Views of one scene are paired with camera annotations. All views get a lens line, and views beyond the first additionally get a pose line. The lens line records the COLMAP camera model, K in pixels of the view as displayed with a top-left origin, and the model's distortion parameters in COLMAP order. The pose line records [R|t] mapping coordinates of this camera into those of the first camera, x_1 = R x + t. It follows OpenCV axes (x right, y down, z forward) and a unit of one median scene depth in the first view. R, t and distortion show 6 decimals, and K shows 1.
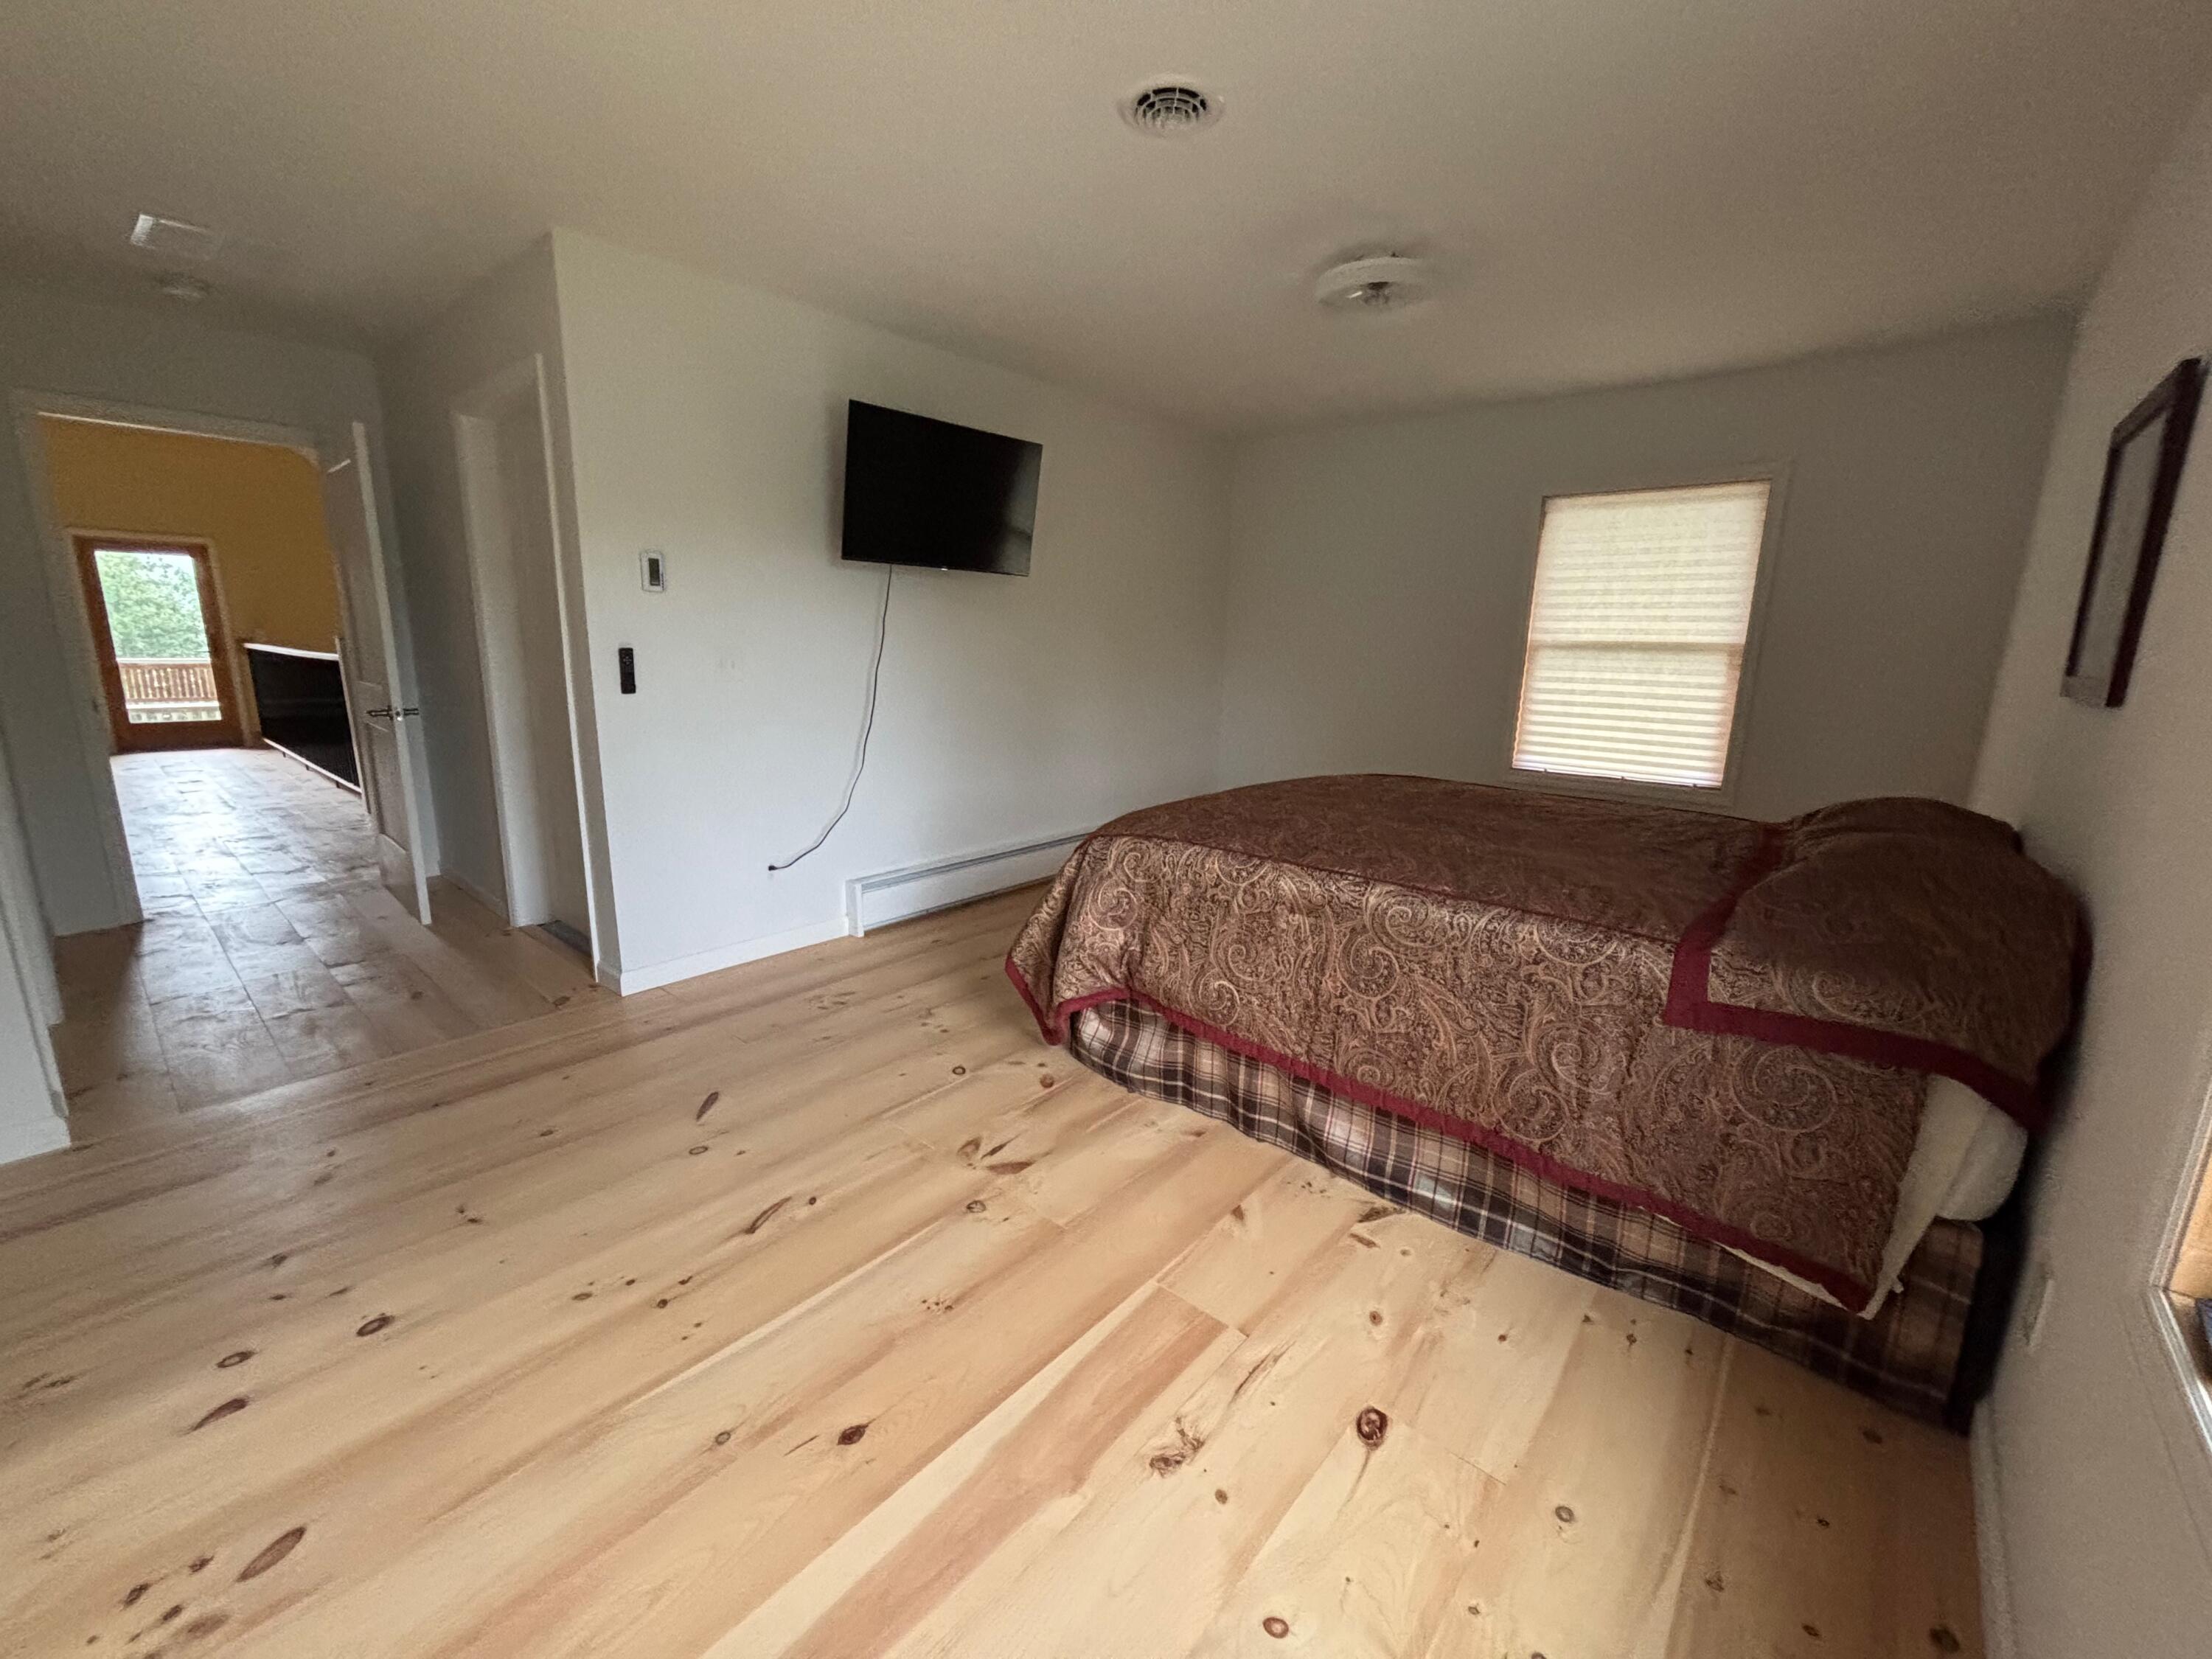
lens RADIAL K [[895.1, 0, 1108.2], [0, 895.1, 832.6], [0, 0, 1]] dist [-0.000486, -0.000142]
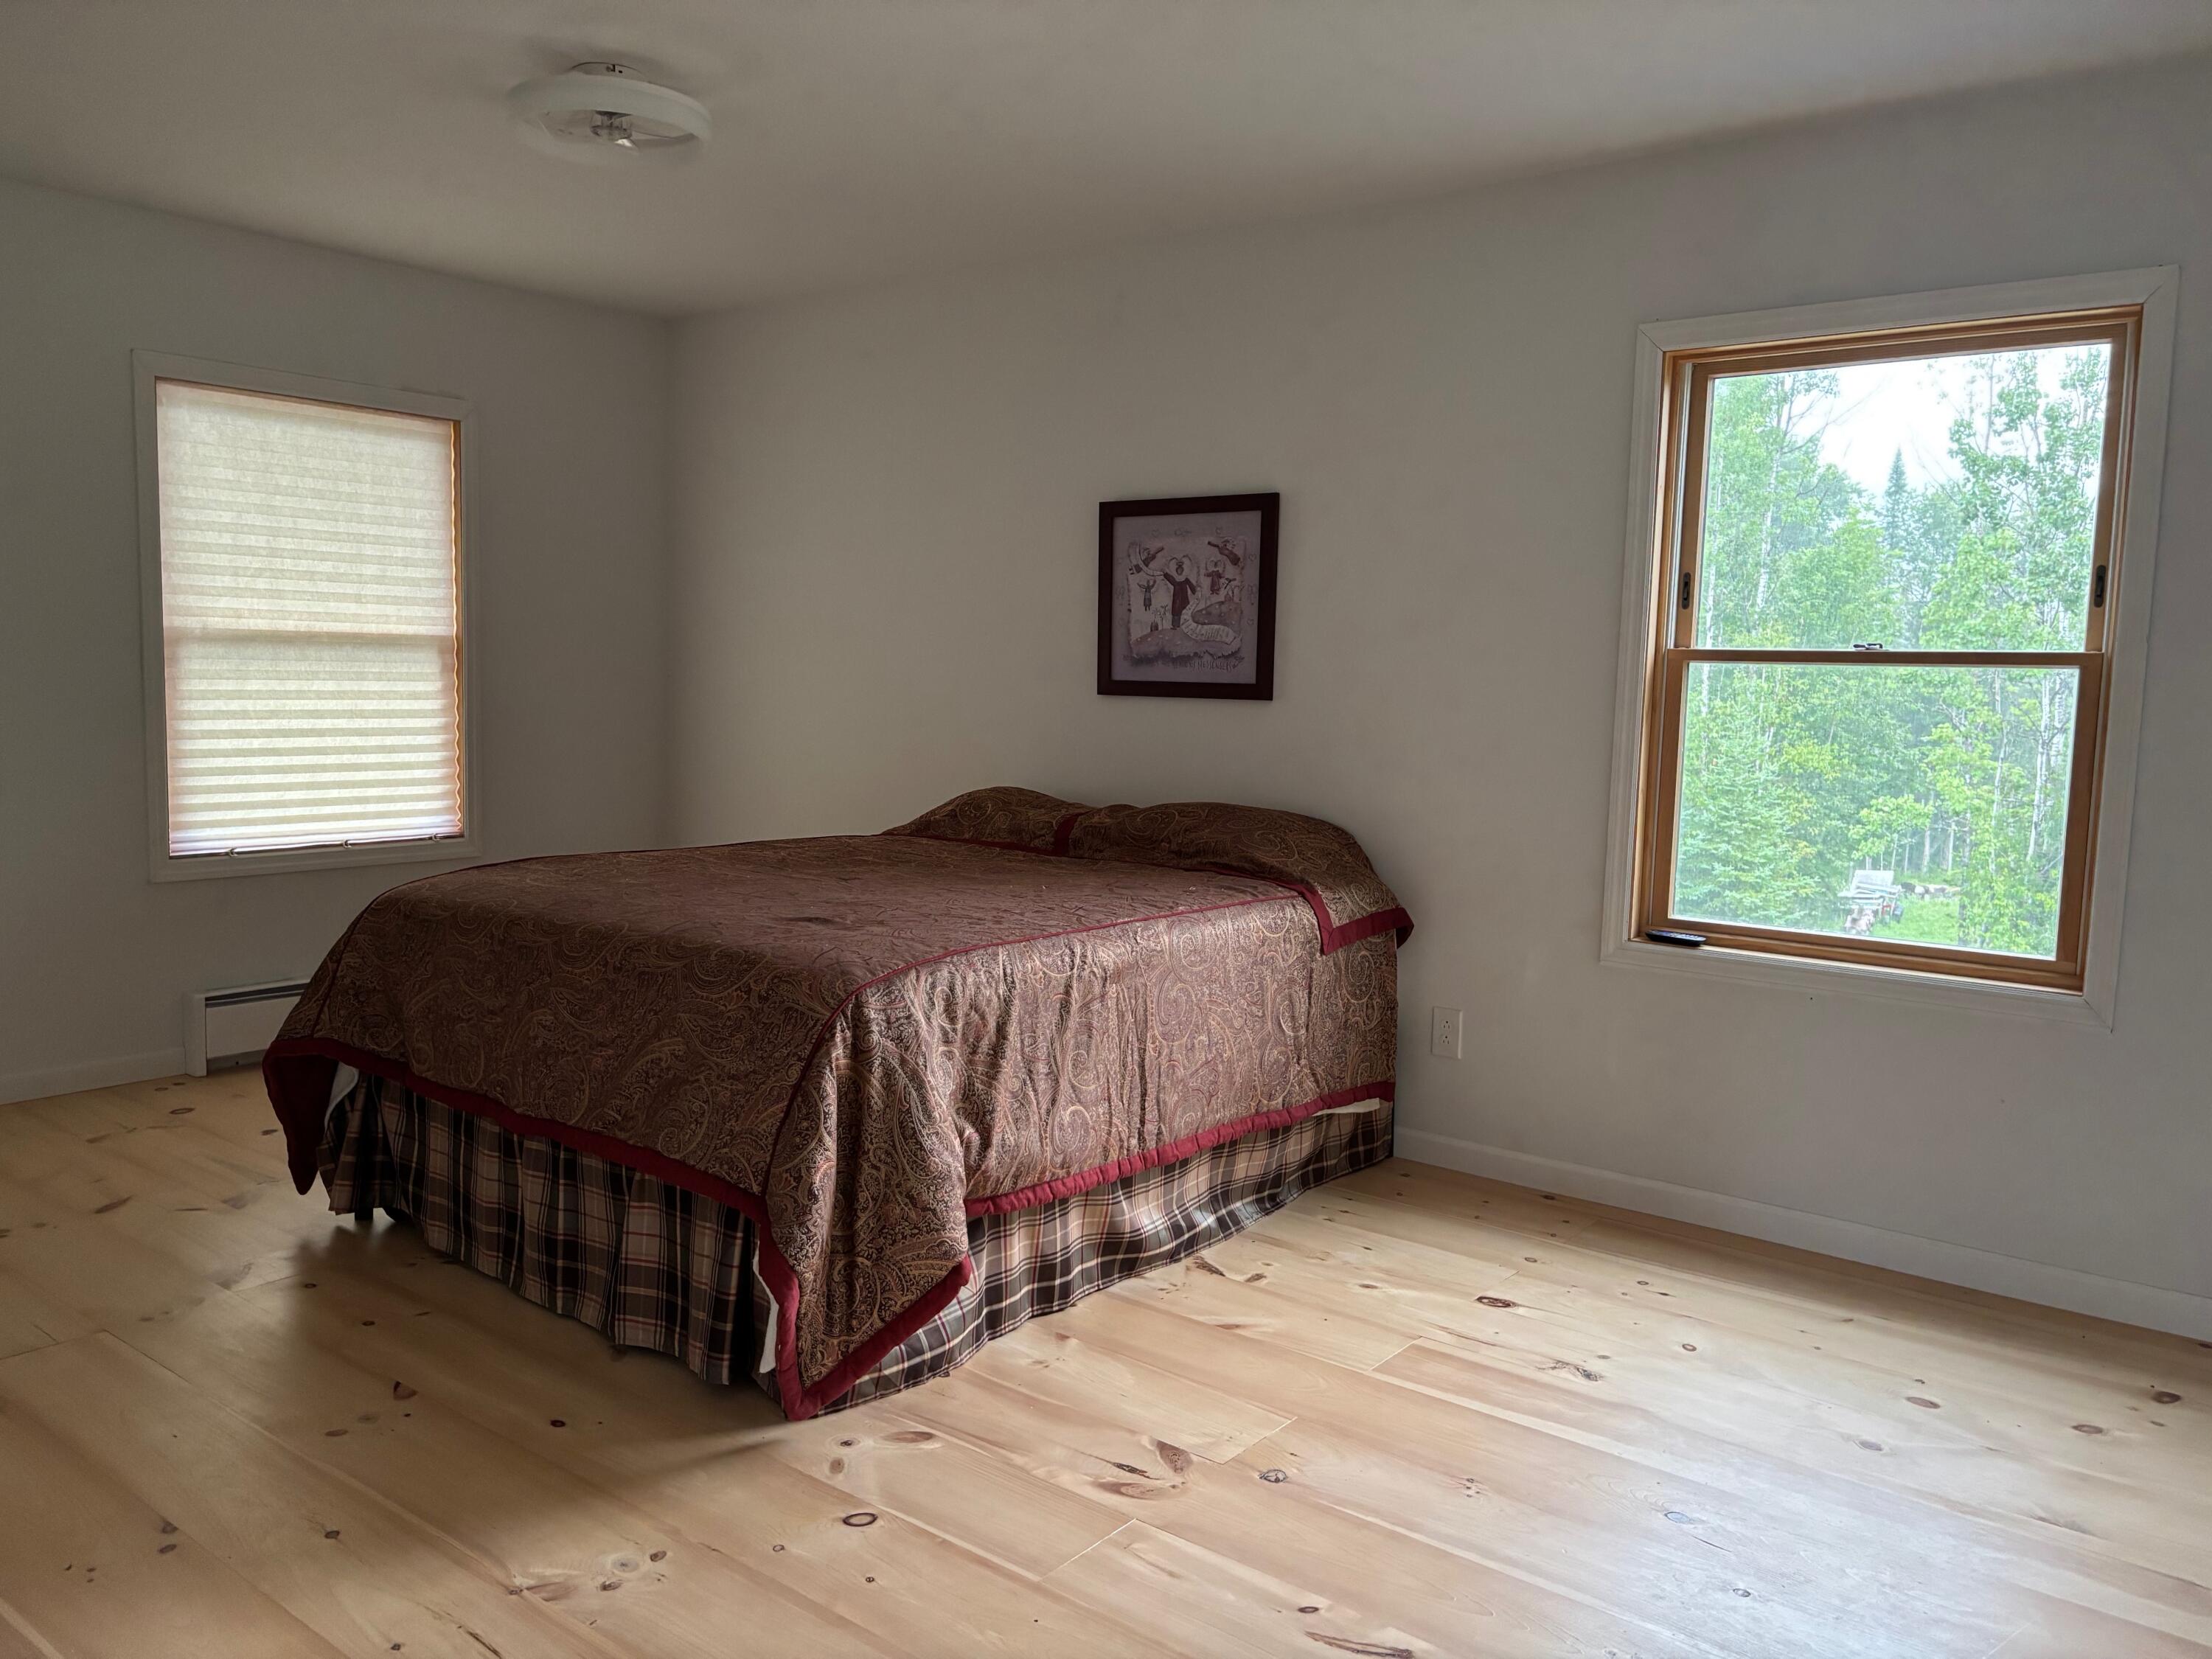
lens RADIAL K [[1660.1, 0, 1106.0], [0, 1660.1, 829.5], [0, 0, 1]] dist [0.069876, -0.102742]
pose [[-0.050518, -0.121469, 0.991309, -0.667427], [0.186857, 0.973899, 0.128858, -0.128550], [-0.981087, 0.191743, -0.026502, 0.520513]]
